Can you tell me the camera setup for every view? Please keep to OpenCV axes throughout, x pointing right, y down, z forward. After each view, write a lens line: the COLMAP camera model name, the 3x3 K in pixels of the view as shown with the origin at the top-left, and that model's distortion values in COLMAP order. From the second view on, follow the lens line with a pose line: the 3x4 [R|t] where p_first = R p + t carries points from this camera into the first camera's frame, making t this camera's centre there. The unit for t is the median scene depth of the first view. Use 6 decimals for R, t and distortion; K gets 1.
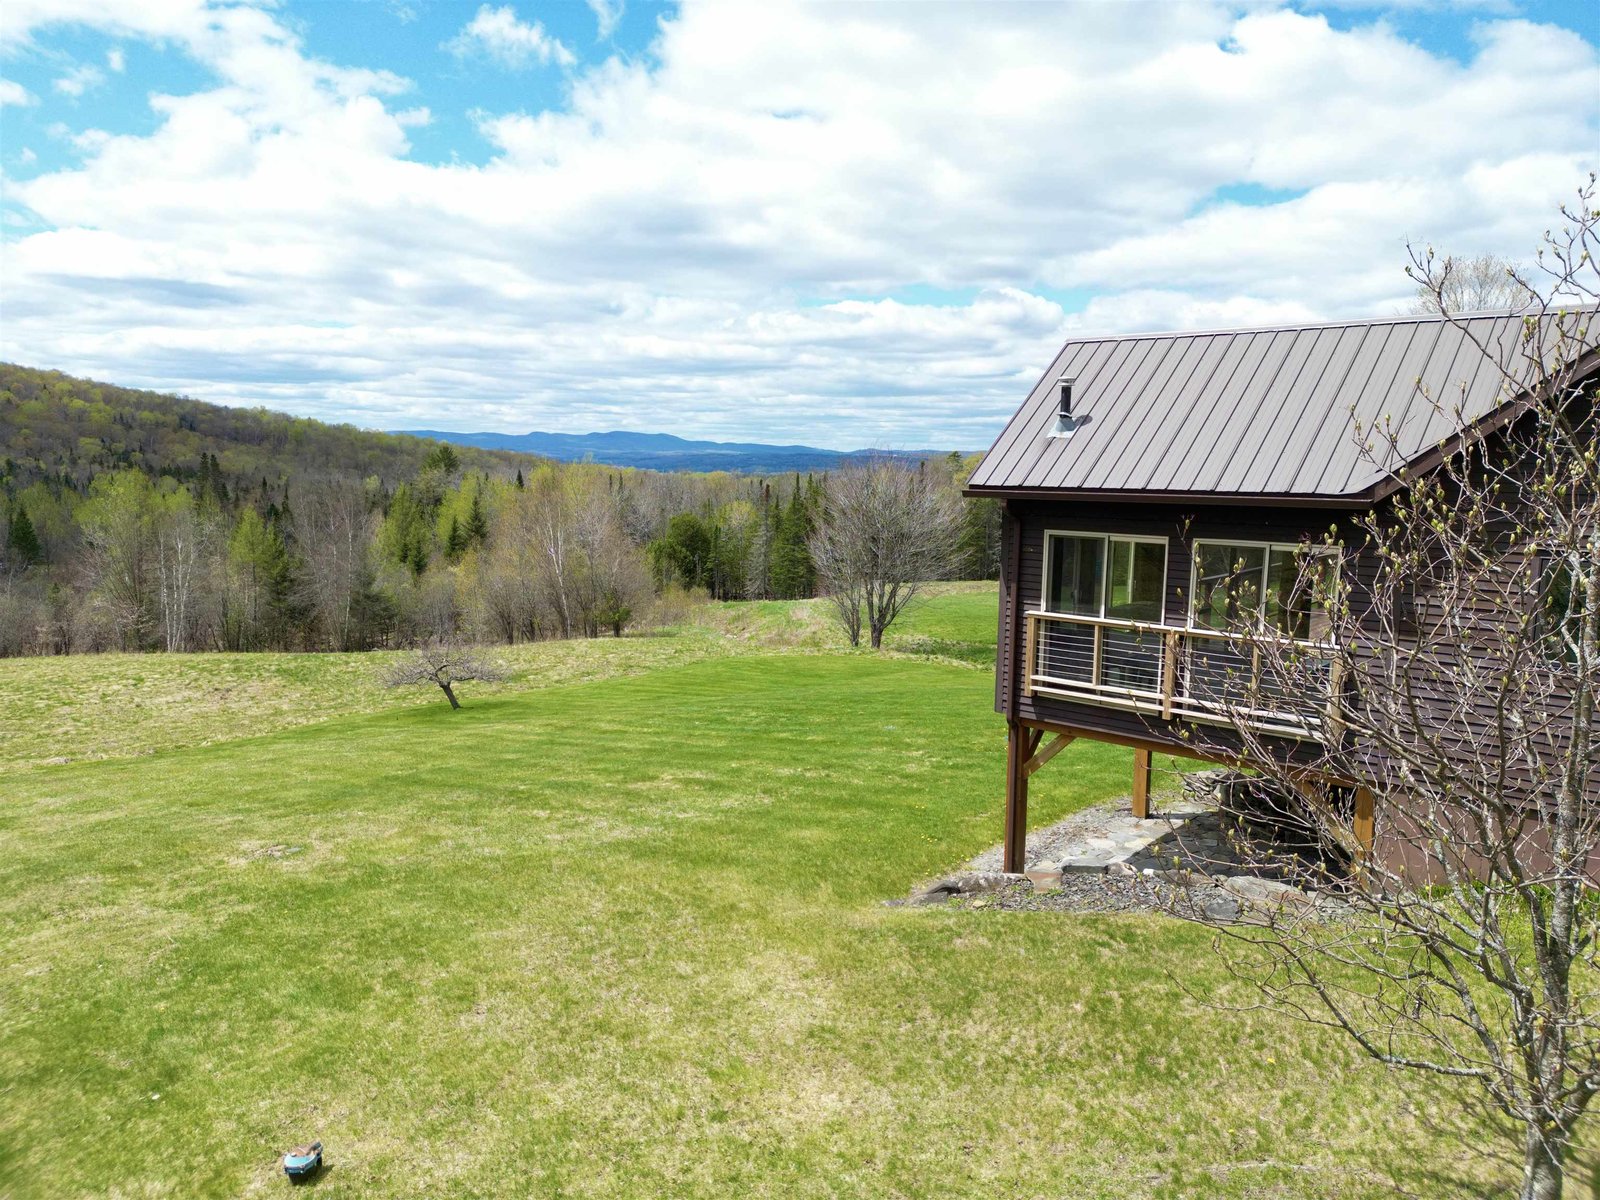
lens RADIAL K [[1136.8, 0, 805.8], [0, 1136.8, 598.4], [0, 0, 1]] dist [0.002785, -0.001474]
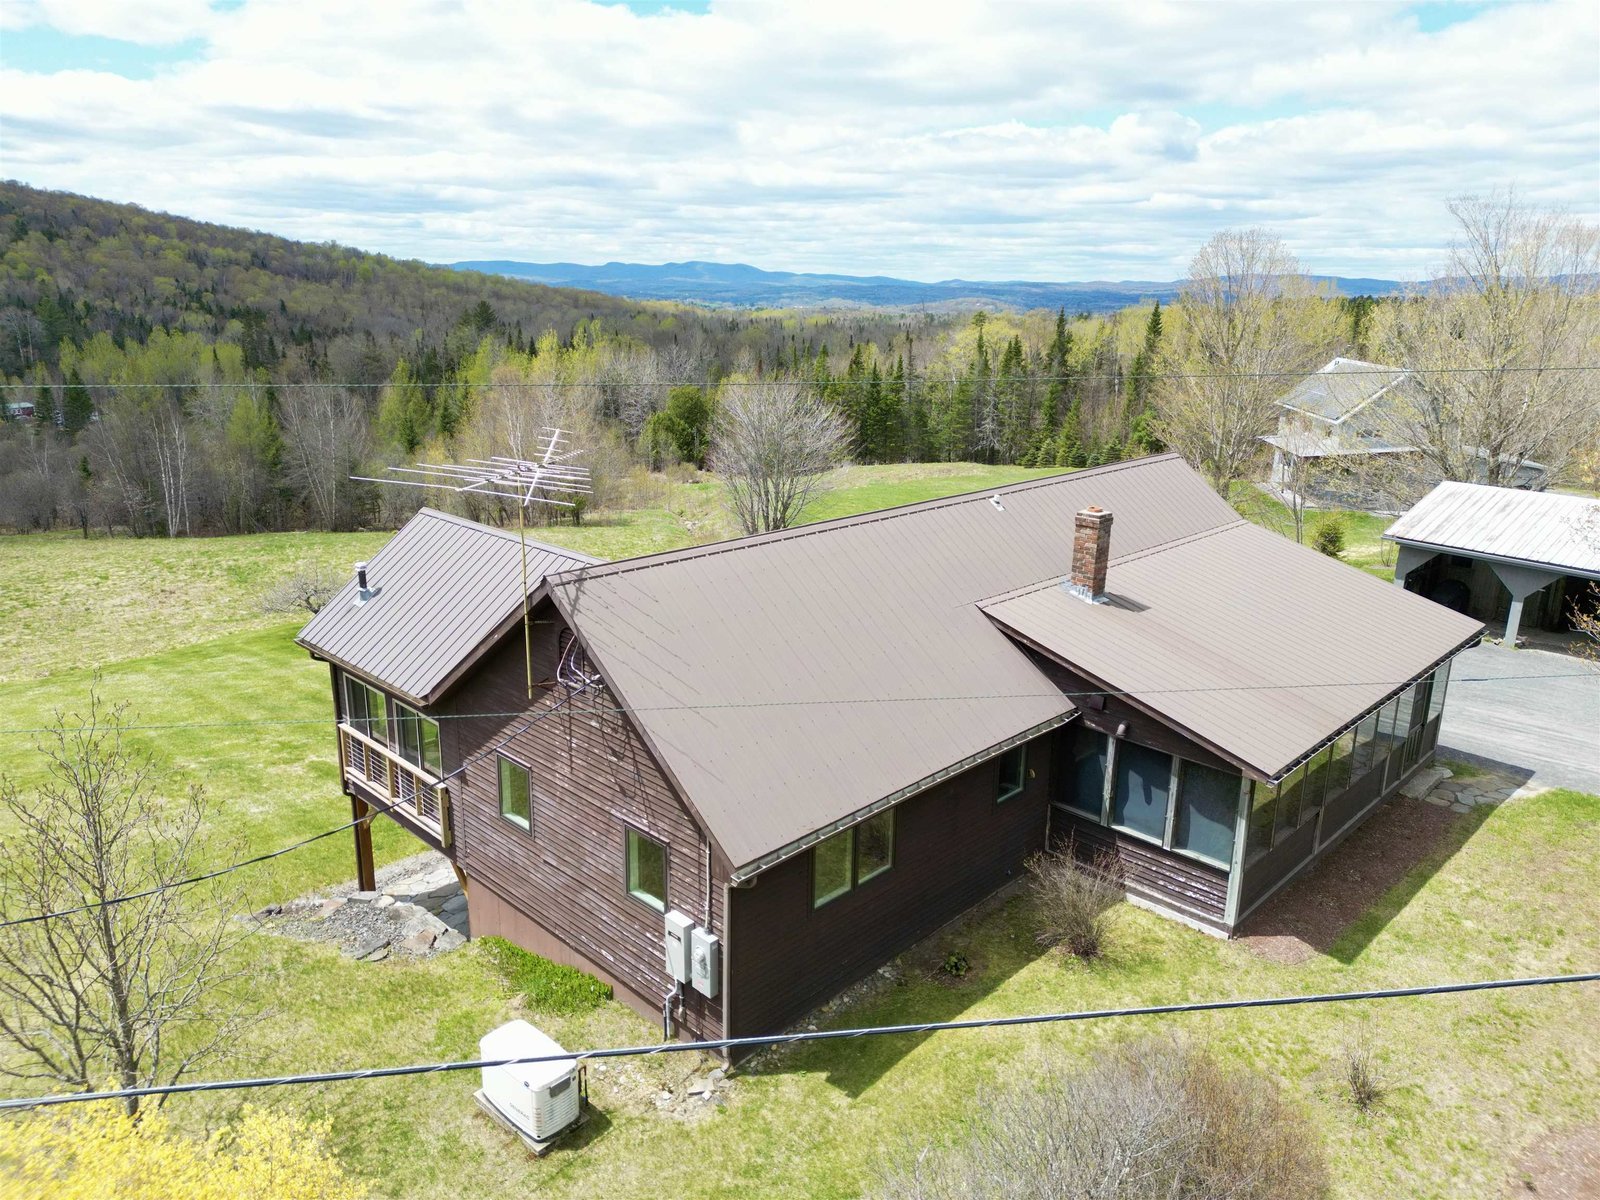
lens RADIAL K [[1136.8, 0, 805.8], [0, 1136.8, 598.4], [0, 0, 1]] dist [0.002785, -0.001474]
pose [[0.996254, 0.031731, -0.080442, 0.139715], [-0.019600, 0.988893, 0.147333, -0.058425], [0.084224, -0.145205, 0.985810, -0.051178]]
